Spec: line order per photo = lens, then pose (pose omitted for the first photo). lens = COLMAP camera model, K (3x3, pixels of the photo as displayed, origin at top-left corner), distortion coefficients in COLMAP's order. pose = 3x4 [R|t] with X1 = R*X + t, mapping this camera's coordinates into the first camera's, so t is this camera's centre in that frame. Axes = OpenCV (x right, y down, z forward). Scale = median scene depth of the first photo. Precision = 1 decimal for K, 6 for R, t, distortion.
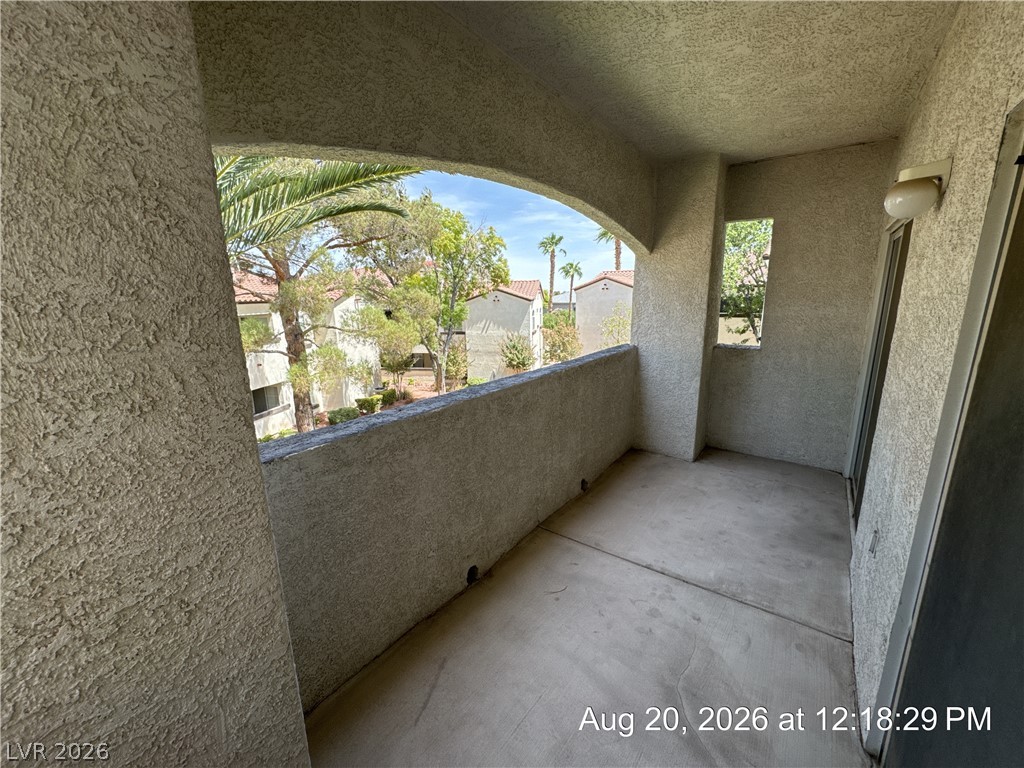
lens RADIAL K [[410.0, 0, 513.2], [0, 410.0, 384.9], [0, 0, 1]] dist [-0.003923, 0.000905]
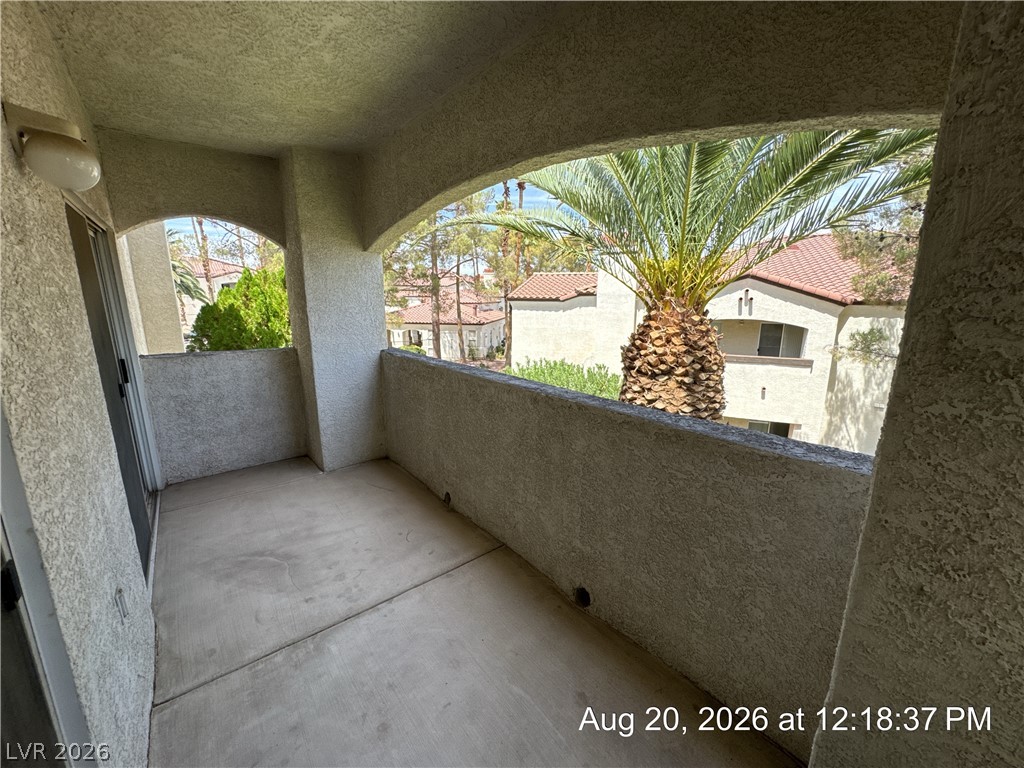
lens RADIAL K [[410.0, 0, 512.9], [0, 410.0, 386.8], [0, 0, 1]] dist [-0.003923, 0.000905]
pose [[-0.250325, 0.214408, -0.944122, 1.012696], [-0.207771, 0.940553, 0.268686, -0.284063], [0.945605, 0.263419, -0.190896, 1.319508]]
